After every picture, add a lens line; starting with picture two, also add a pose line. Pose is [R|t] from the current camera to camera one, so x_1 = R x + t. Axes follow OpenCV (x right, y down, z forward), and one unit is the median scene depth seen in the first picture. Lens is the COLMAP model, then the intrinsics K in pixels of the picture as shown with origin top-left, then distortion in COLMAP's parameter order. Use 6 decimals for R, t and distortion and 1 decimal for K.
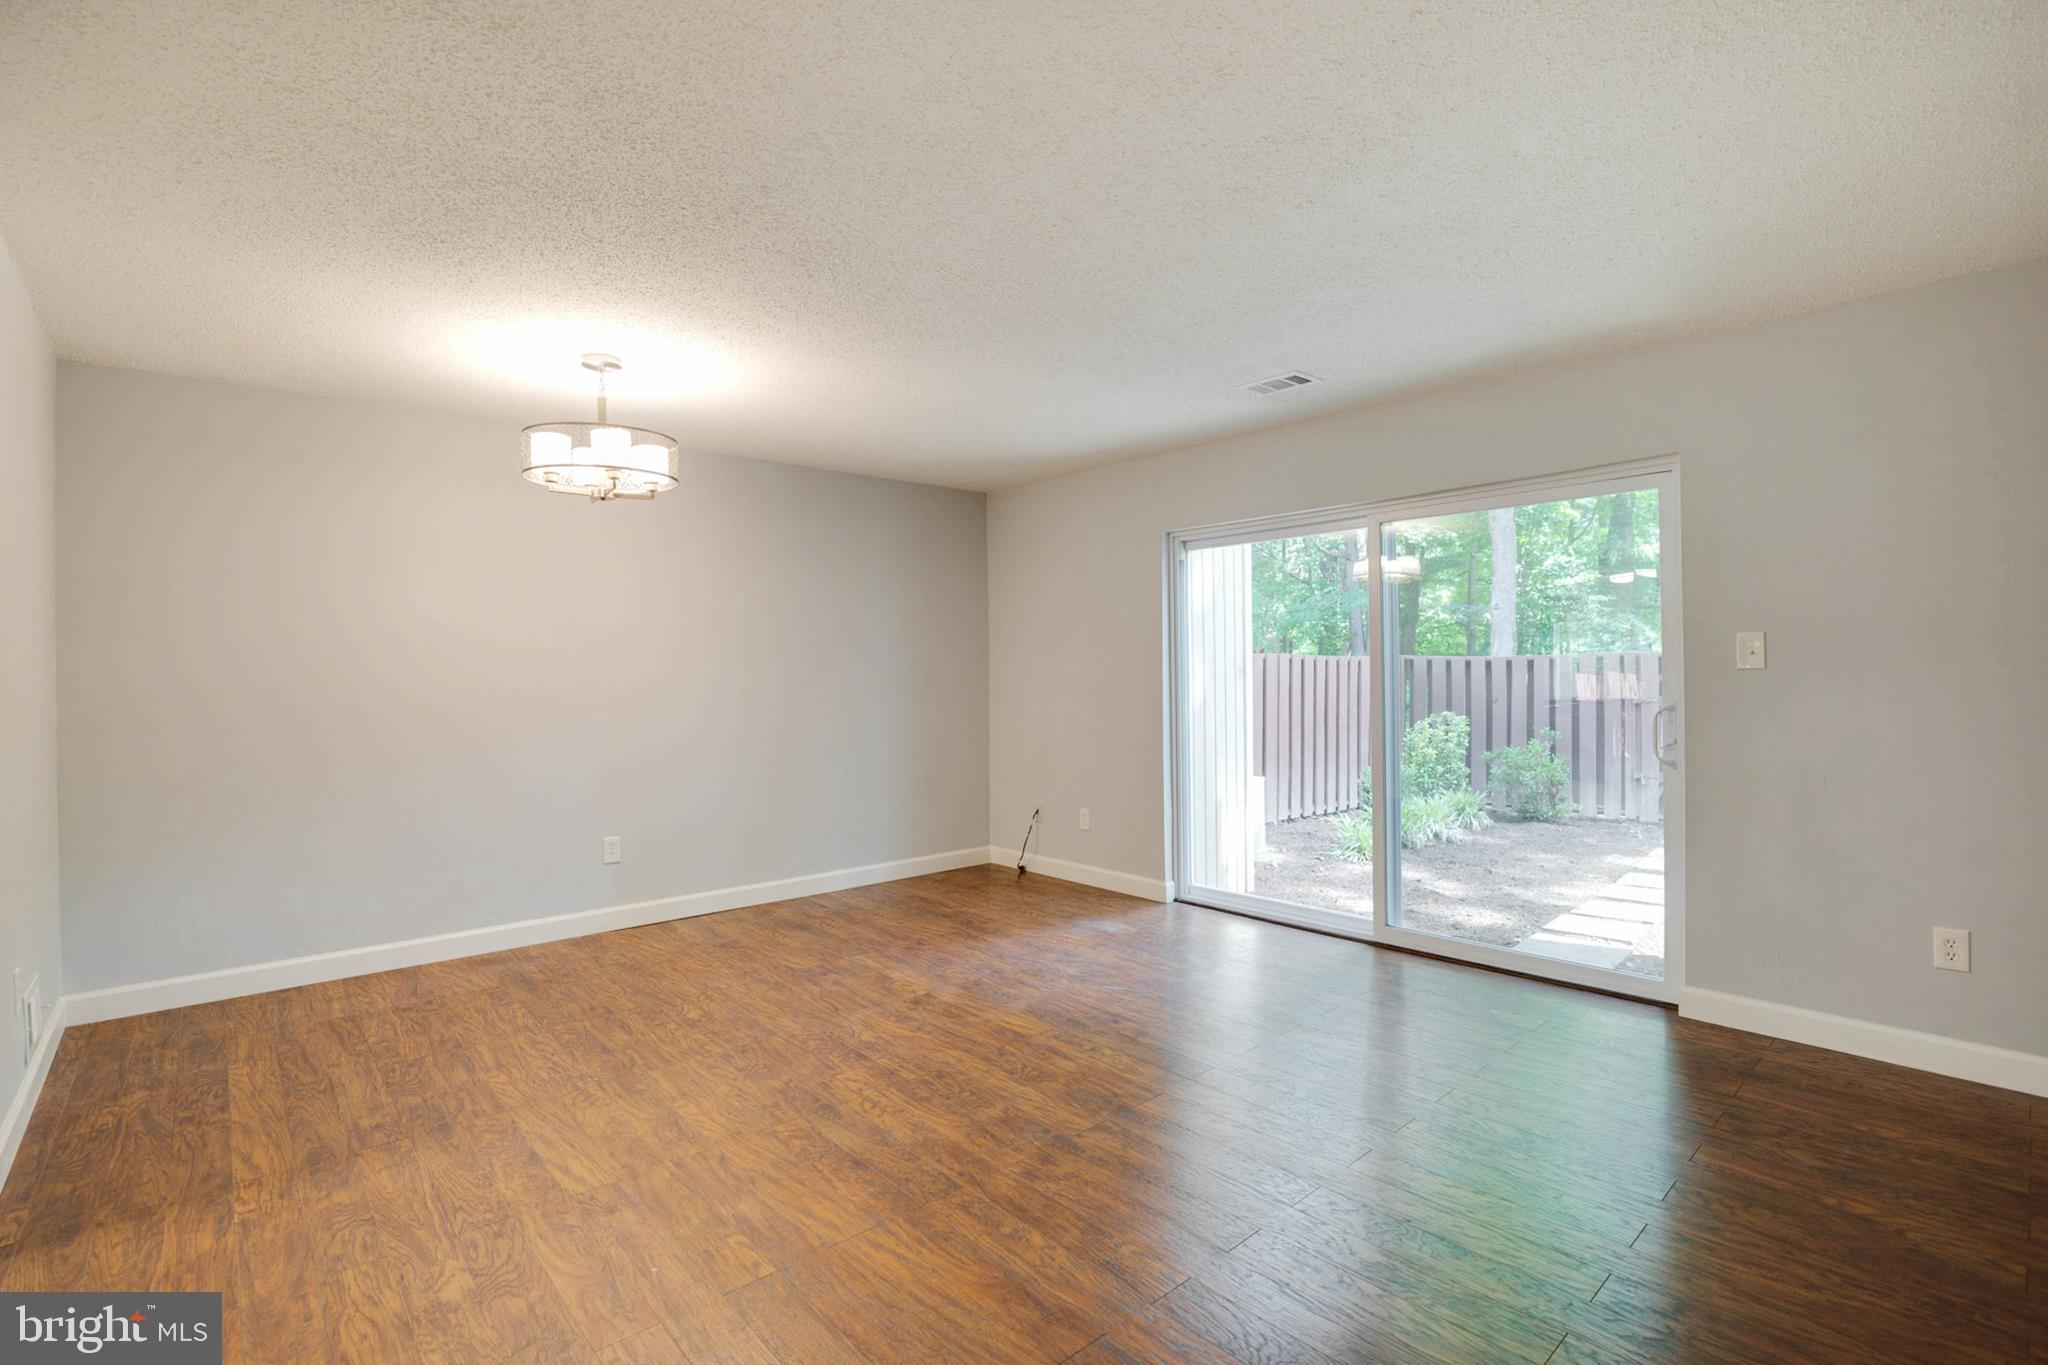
lens RADIAL K [[939.7, 0, 1066.2], [0, 939.7, 696.5], [0, 0, 1]] dist [-0.034825, 0.009273]
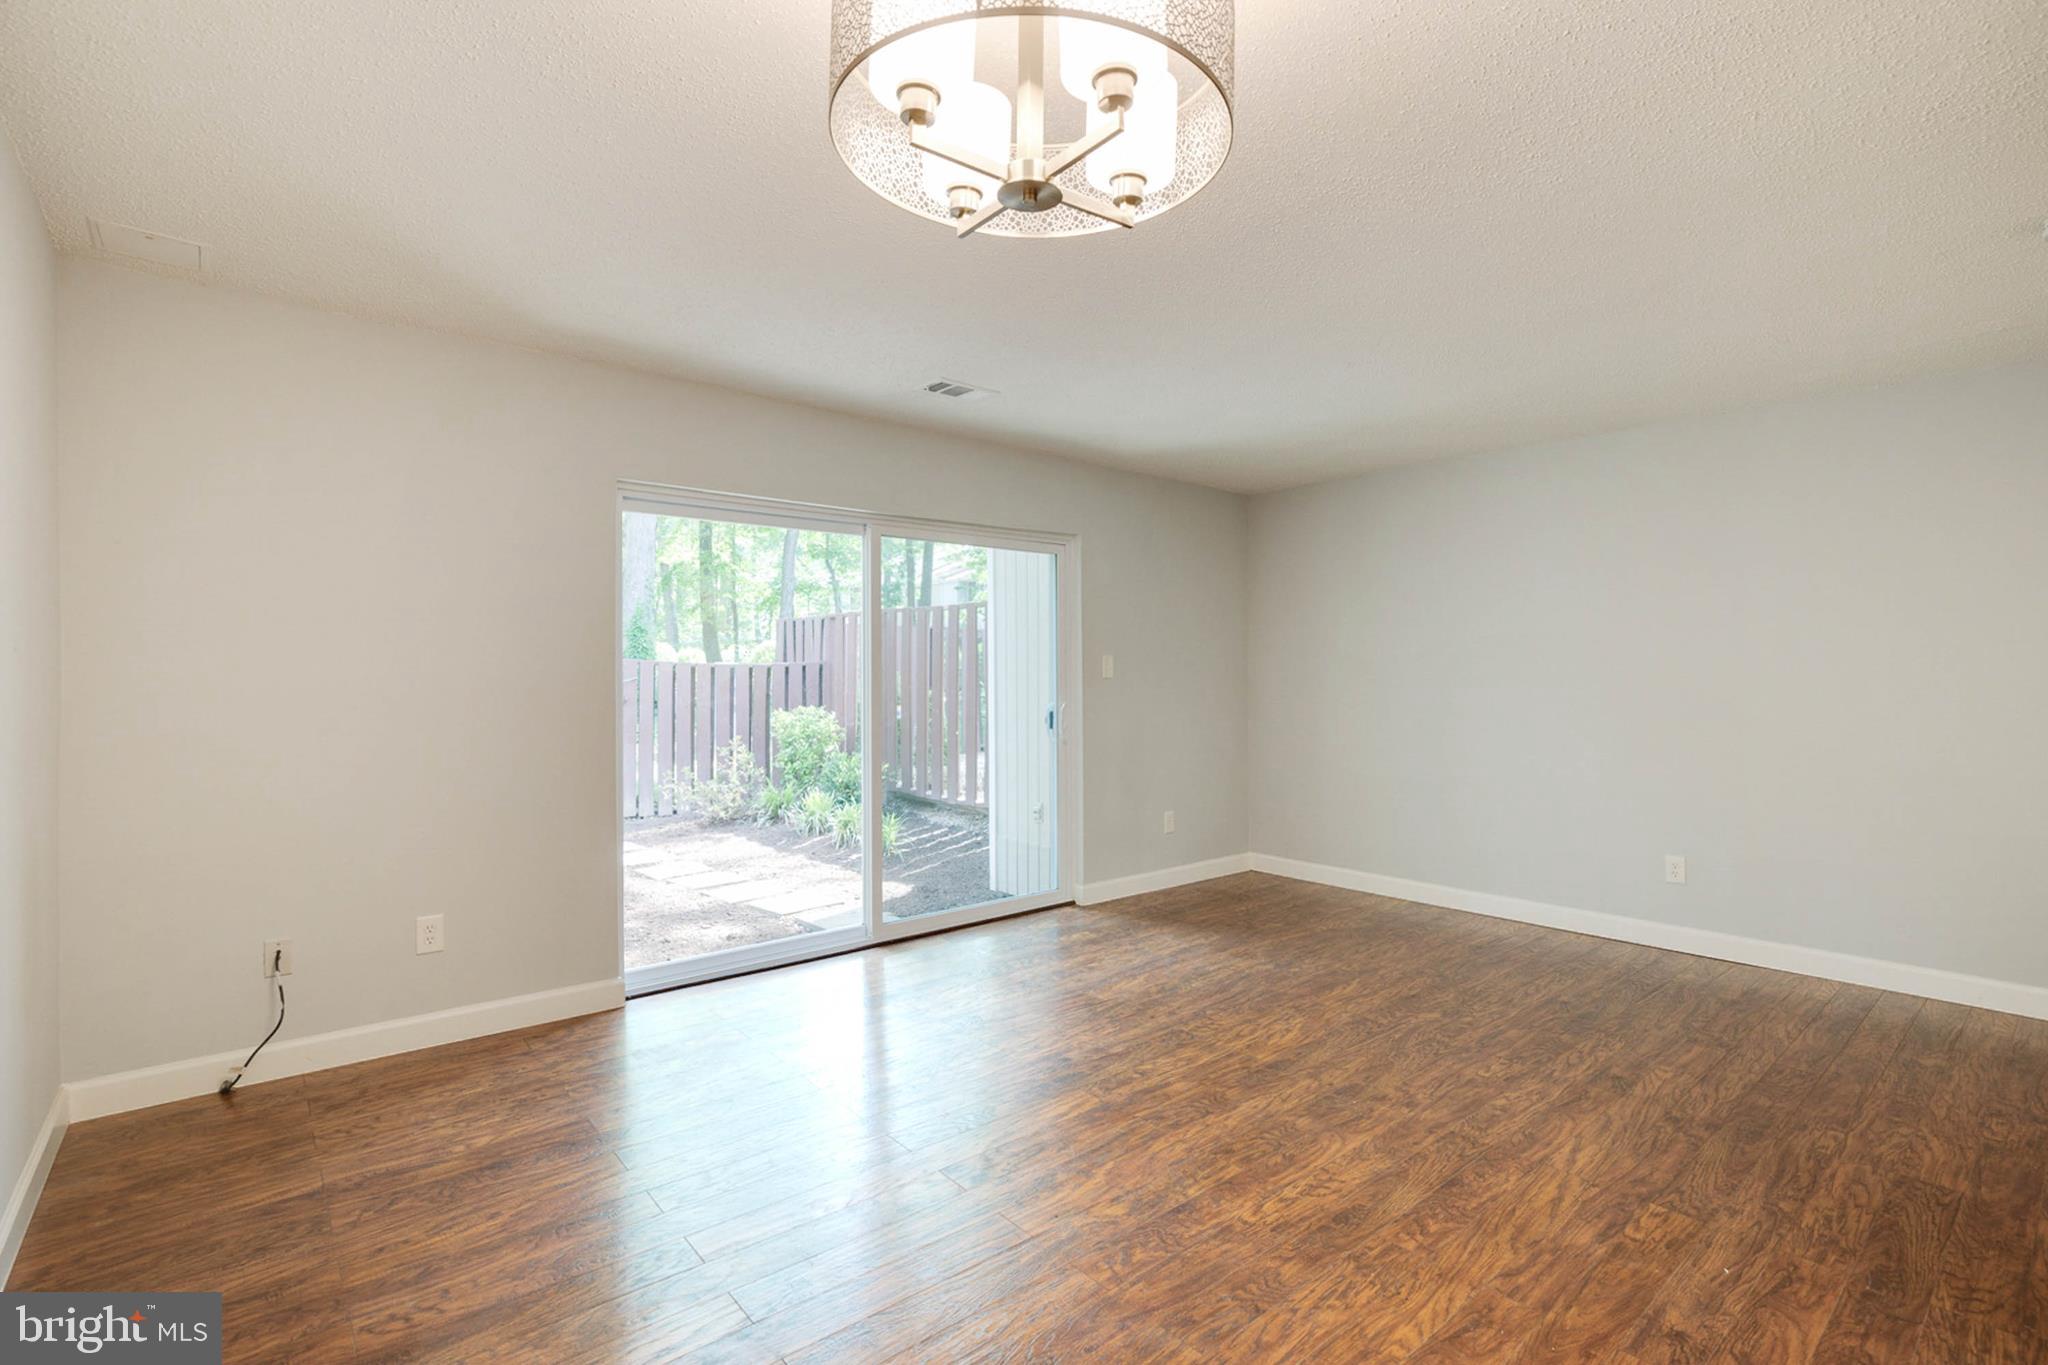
lens RADIAL K [[939.7, 0, 1025.0], [0, 939.7, 663.5], [0, 0, 1]] dist [-0.034825, 0.009273]
pose [[0.059562, 0.022471, 0.997972, -0.934954], [0.028534, 0.999300, -0.024204, -0.017389], [-0.997817, 0.029918, 0.058879, 1.054170]]
